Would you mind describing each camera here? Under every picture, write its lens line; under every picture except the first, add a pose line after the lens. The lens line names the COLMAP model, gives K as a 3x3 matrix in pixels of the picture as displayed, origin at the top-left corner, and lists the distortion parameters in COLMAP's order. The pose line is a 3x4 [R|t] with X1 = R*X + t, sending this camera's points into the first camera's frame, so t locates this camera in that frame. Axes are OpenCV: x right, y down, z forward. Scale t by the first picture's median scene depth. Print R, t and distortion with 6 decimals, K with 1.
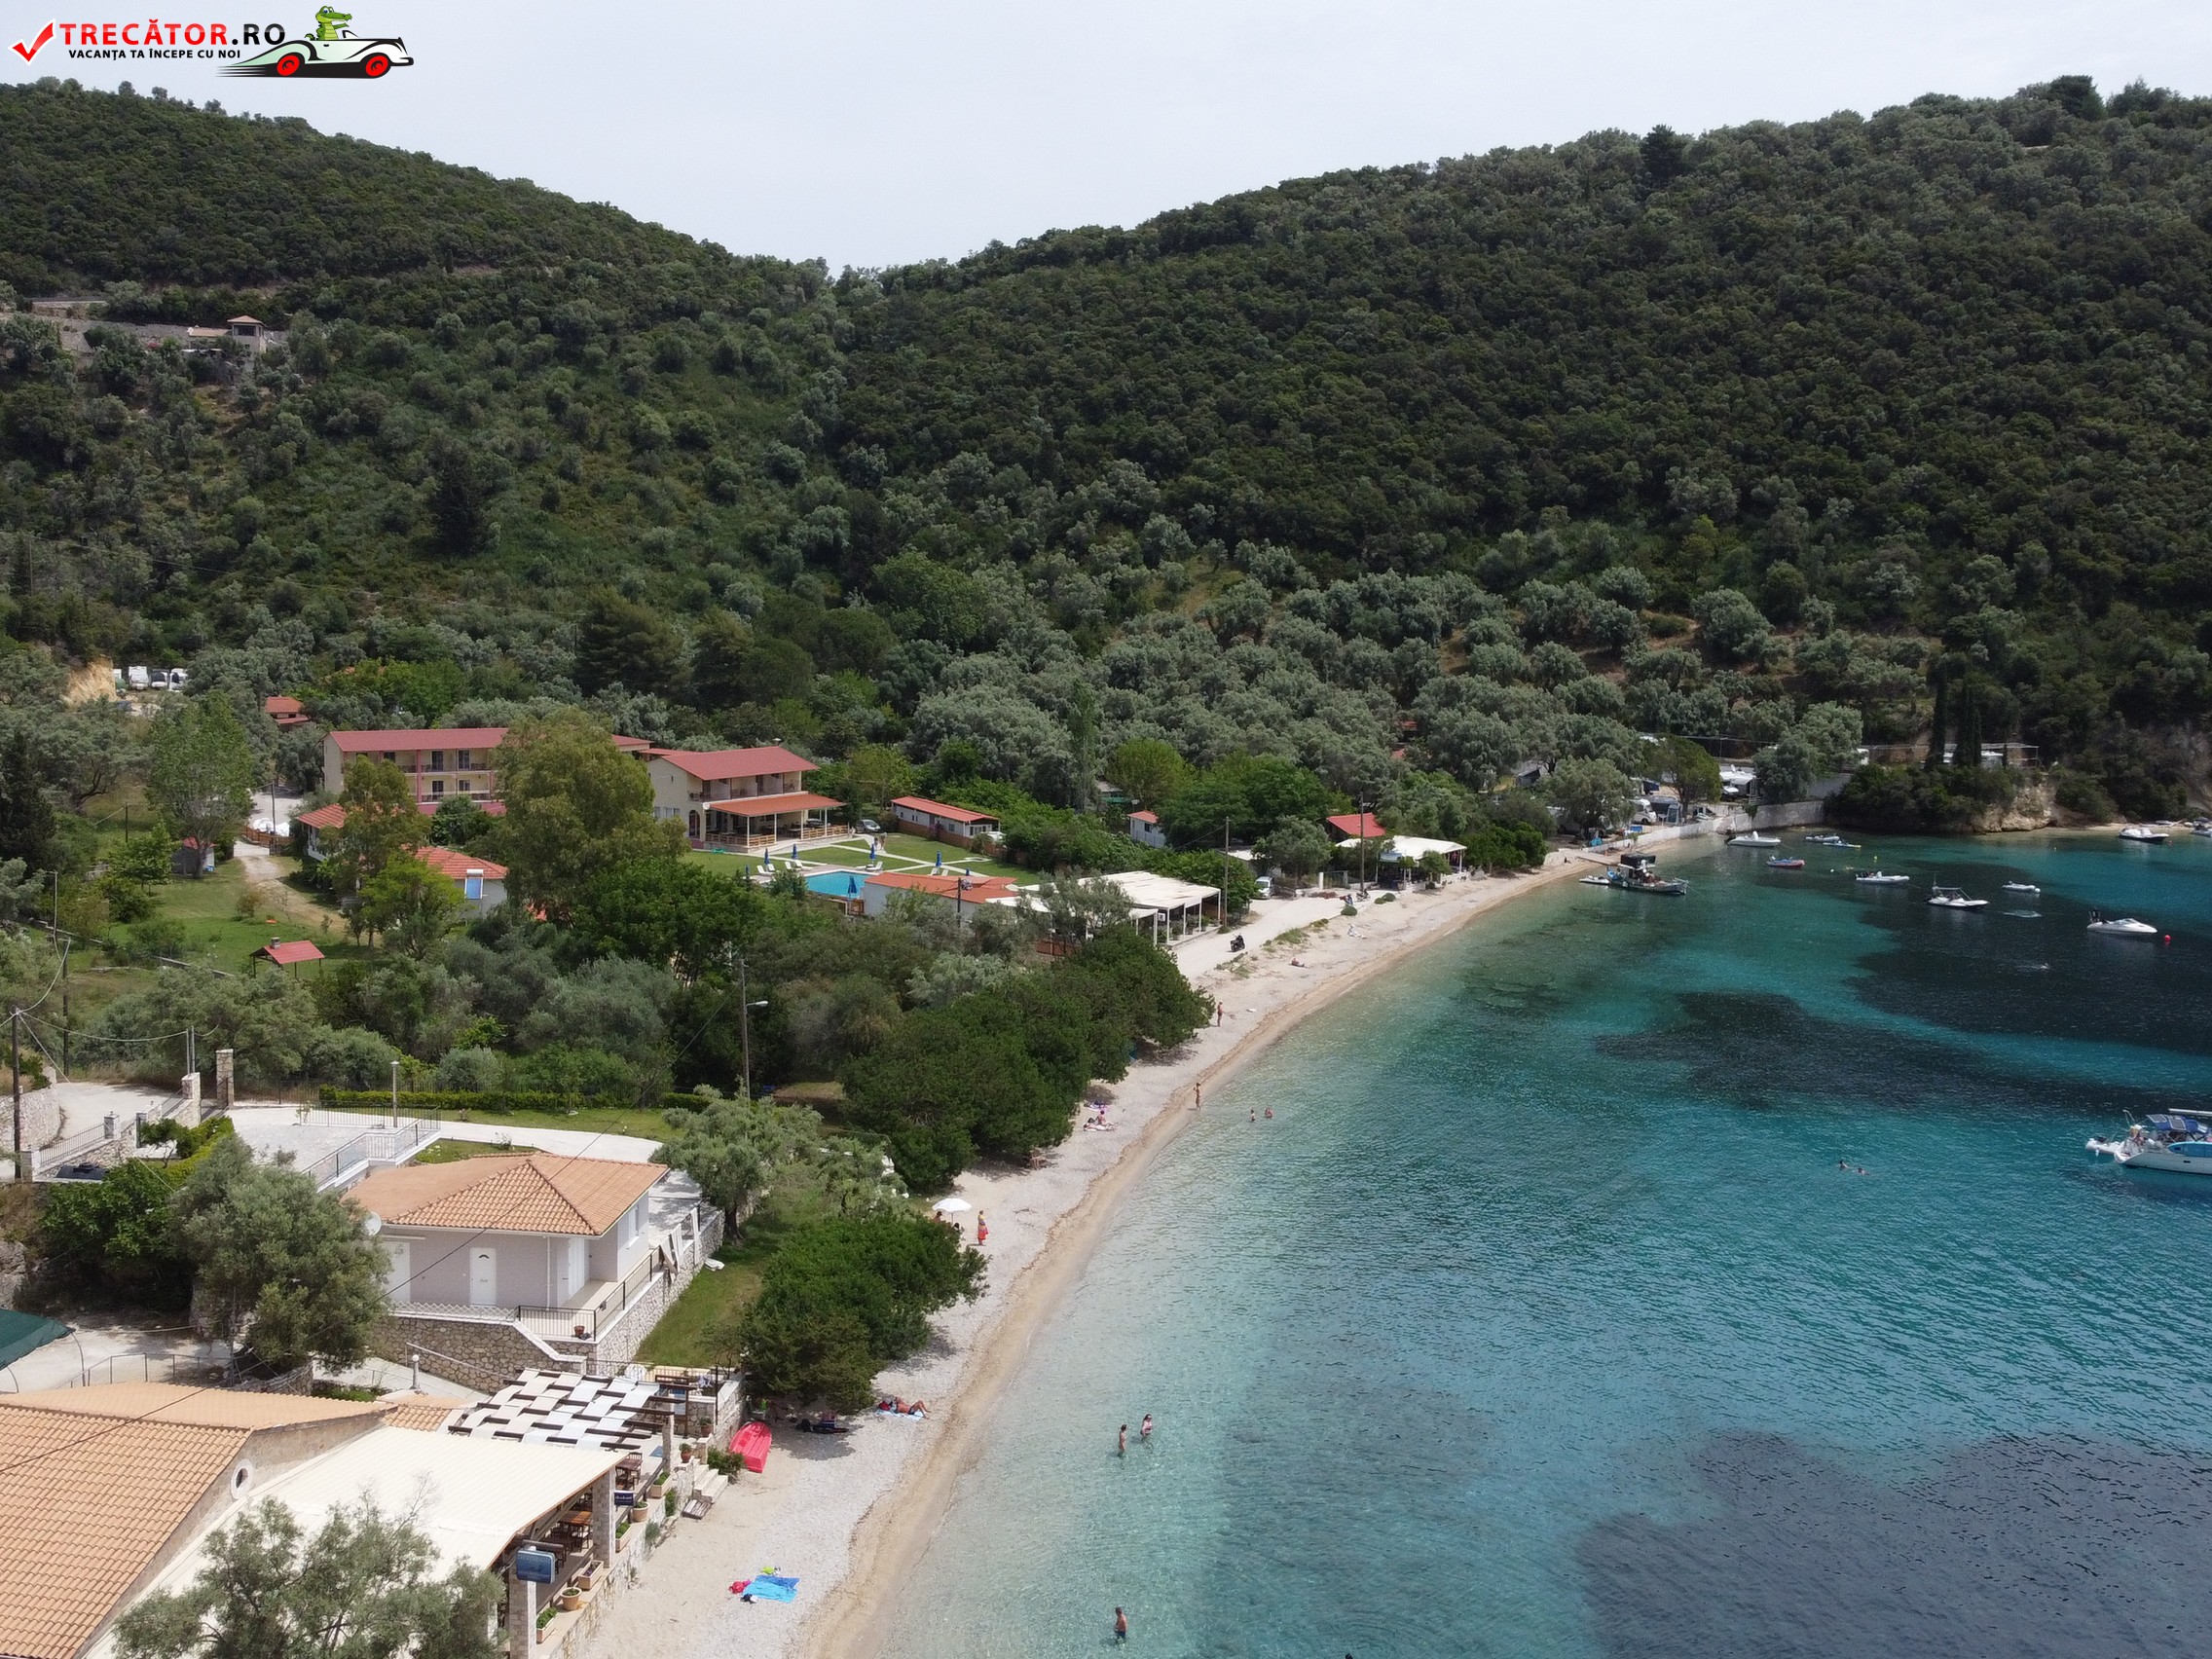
lens RADIAL K [[2237.1, 0, 1106.0], [0, 2237.1, 829.5], [0, 0, 1]] dist [0.002210, -0.009383]
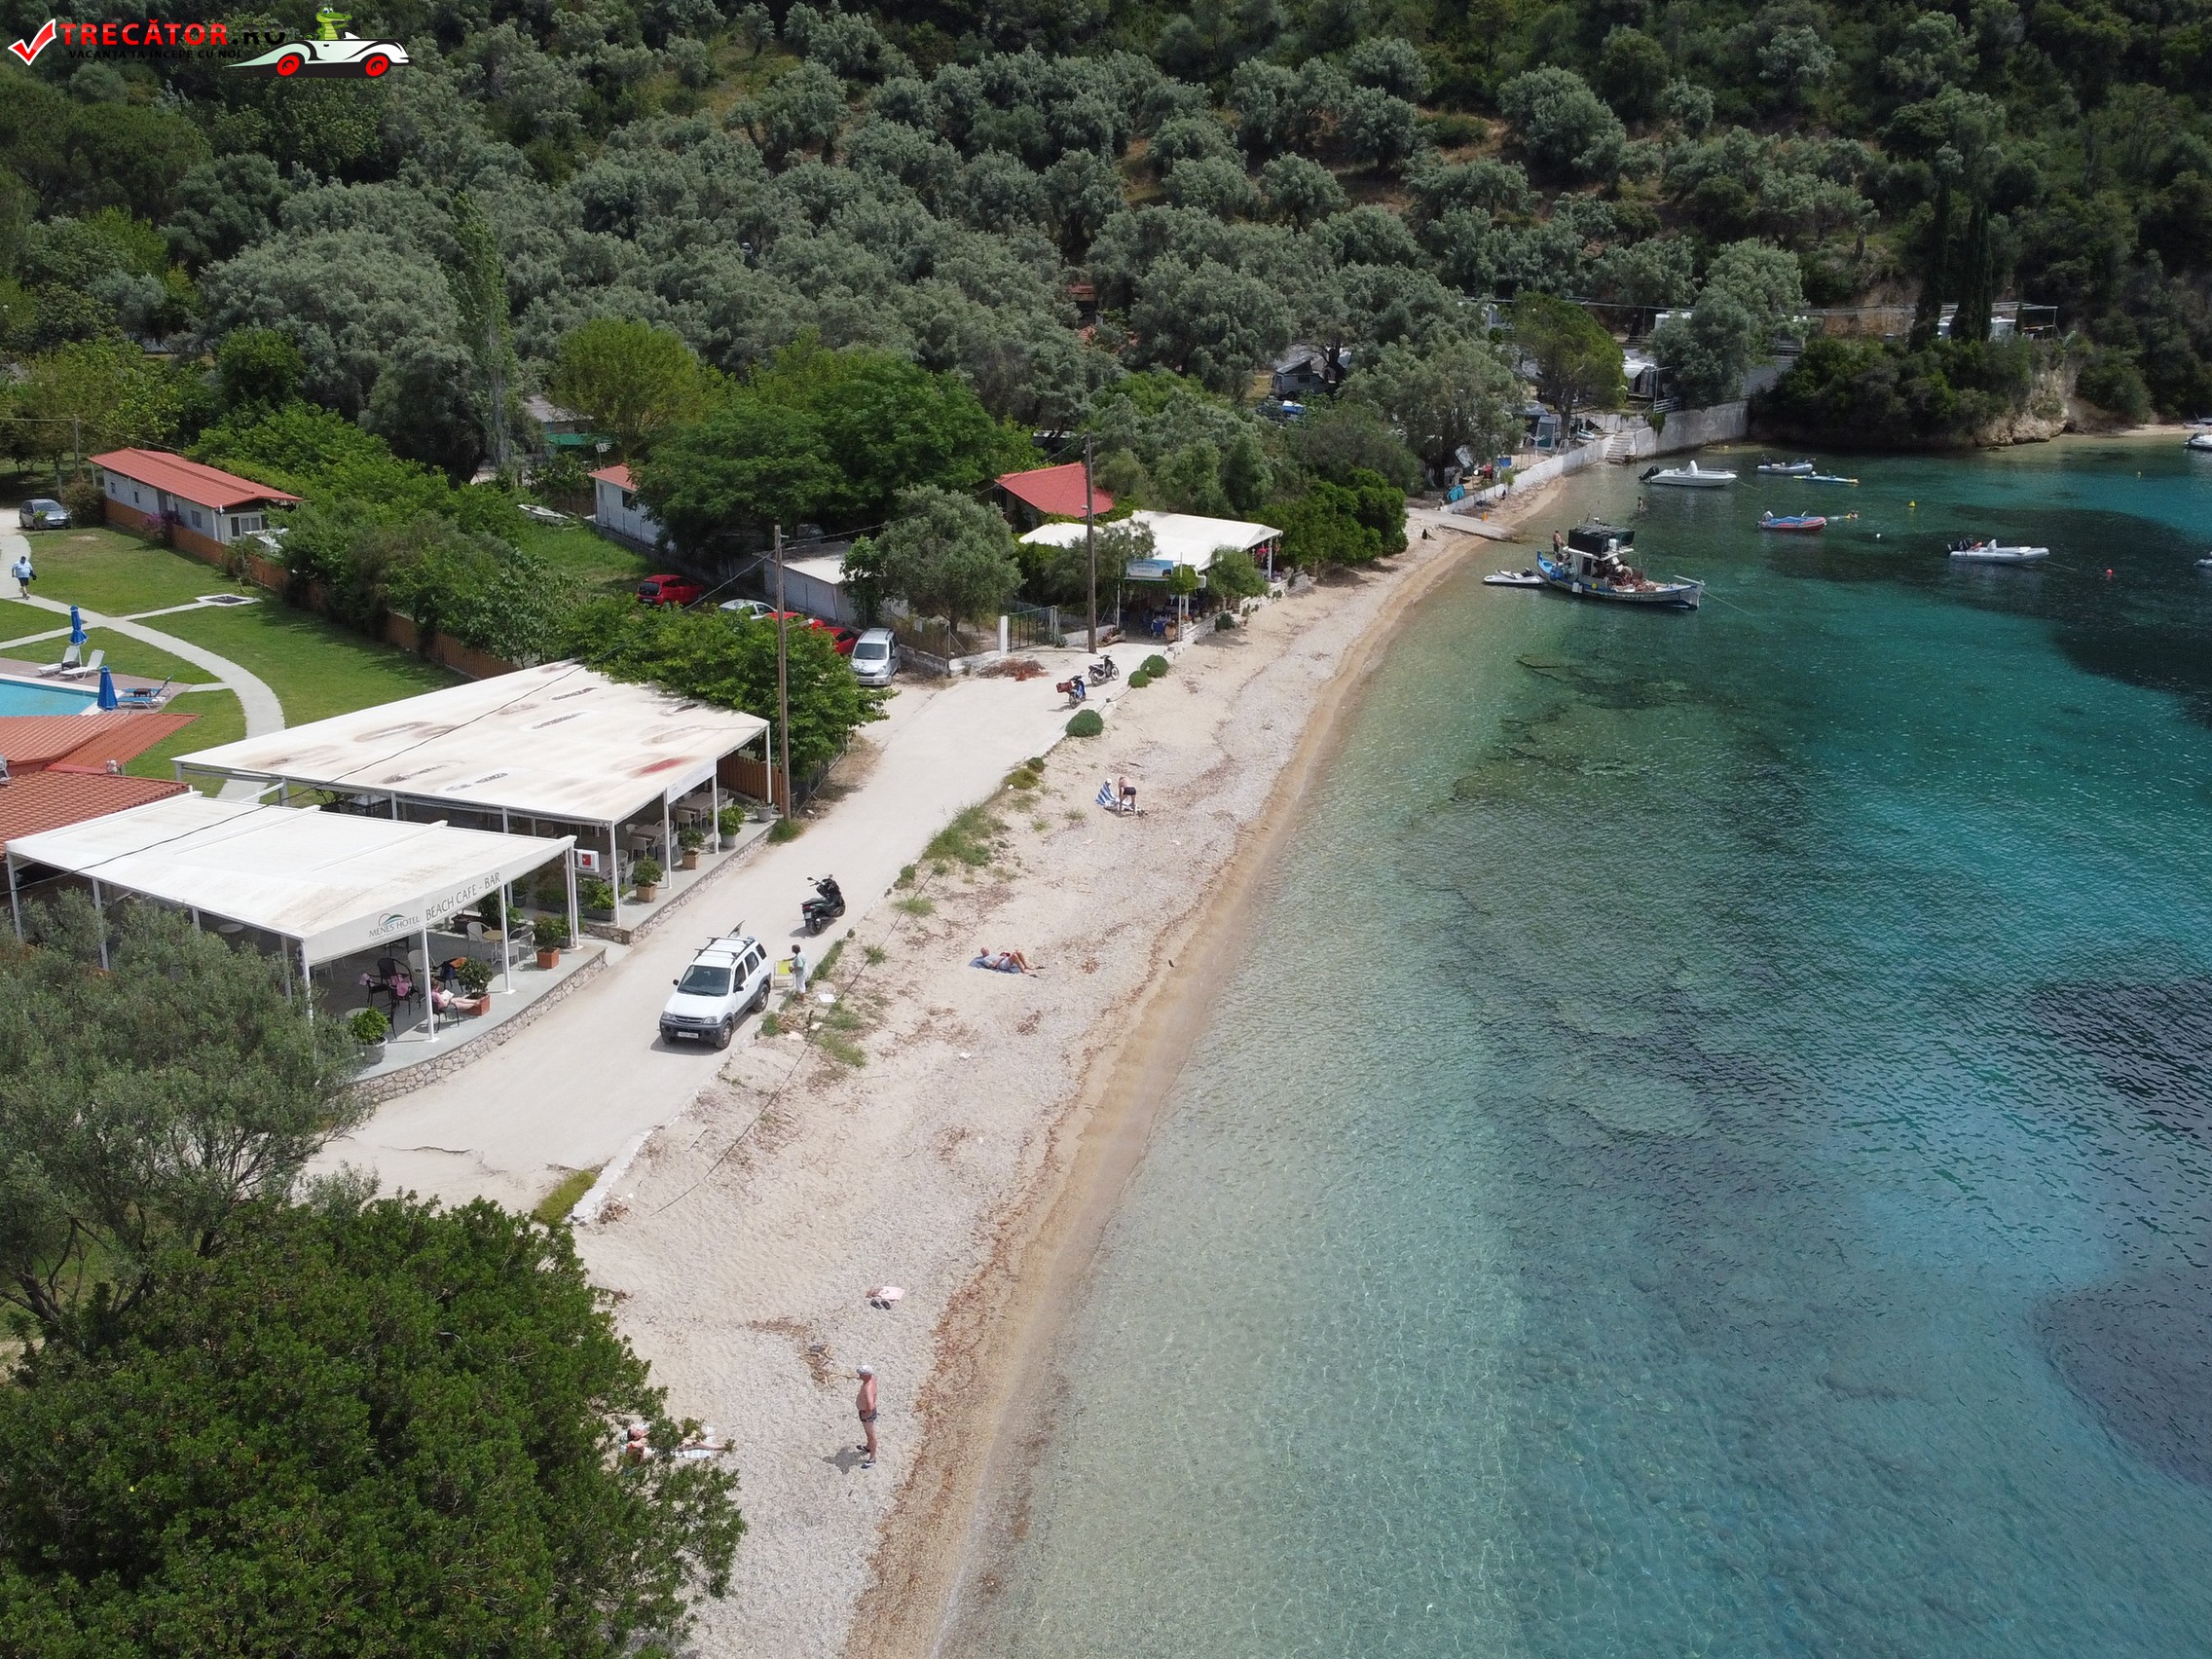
lens RADIAL K [[2237.1, 0, 1106.0], [0, 2237.1, 829.5], [0, 0, 1]] dist [0.002210, -0.009383]
pose [[0.982232, -0.059437, 0.178010, 0.023810], [0.026289, 0.982747, 0.183076, -0.013651], [-0.185820, -0.175144, 0.966848, 0.383827]]
